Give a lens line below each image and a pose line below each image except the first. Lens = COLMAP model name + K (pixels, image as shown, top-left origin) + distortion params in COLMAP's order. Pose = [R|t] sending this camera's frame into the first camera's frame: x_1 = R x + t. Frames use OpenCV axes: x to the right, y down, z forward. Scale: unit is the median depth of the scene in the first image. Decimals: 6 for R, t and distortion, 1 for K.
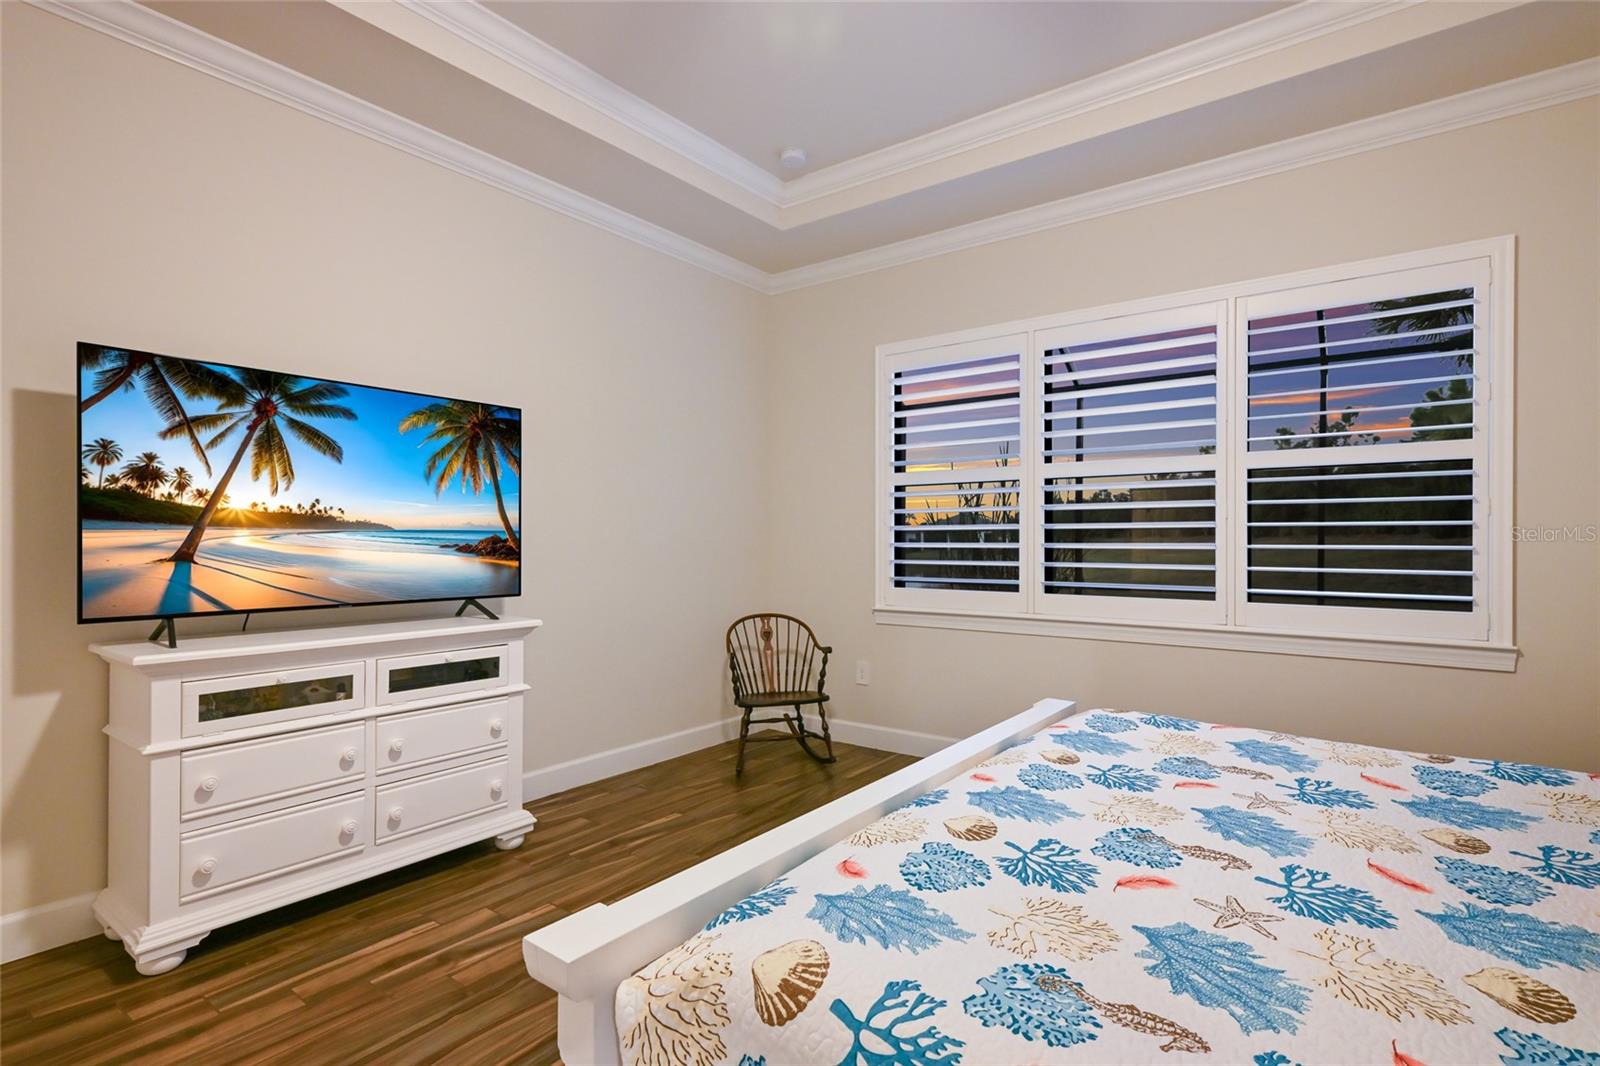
lens RADIAL K [[776.9, 0, 800.0], [0, 776.9, 533.0], [0, 0, 1]] dist [0.015290, -0.024841]
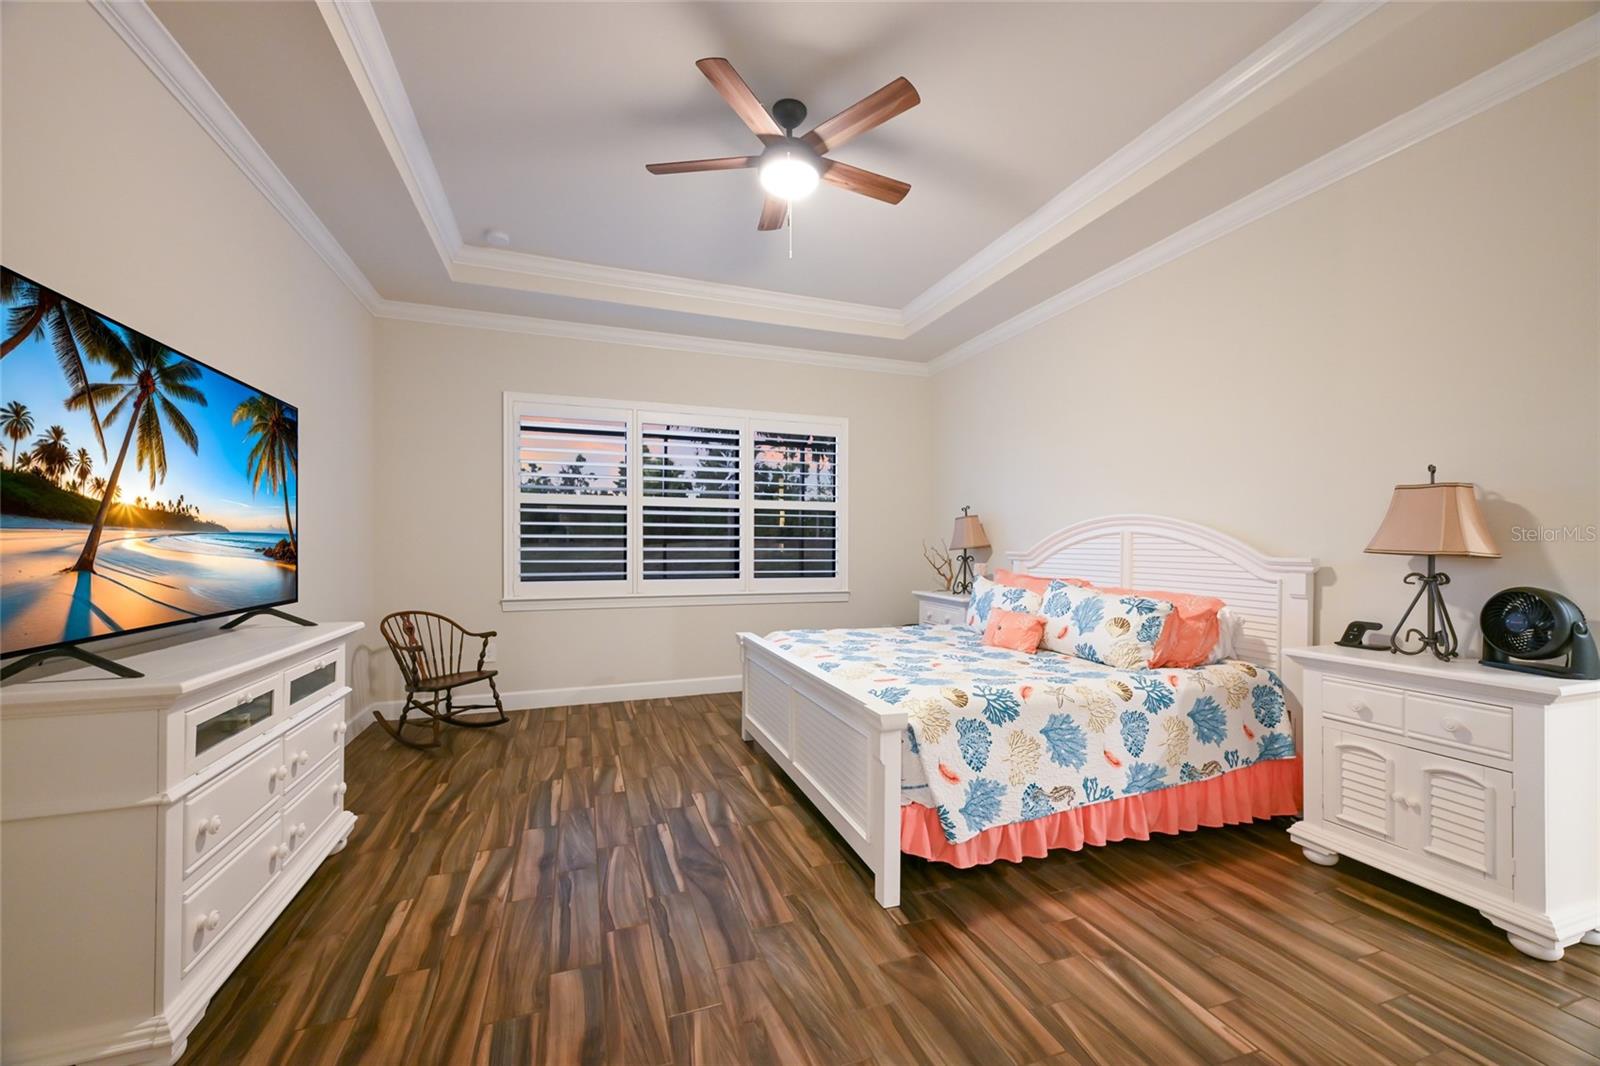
lens RADIAL K [[629.6, 0, 800.0], [0, 629.6, 533.0], [0, 0, 1]] dist [0.002363, 0.000033]
pose [[0.558506, 0.018946, 0.829284, -0.858072], [-0.009798, 0.999820, -0.016243, 0.002162], [-0.829442, 0.000946, 0.558591, 0.057614]]
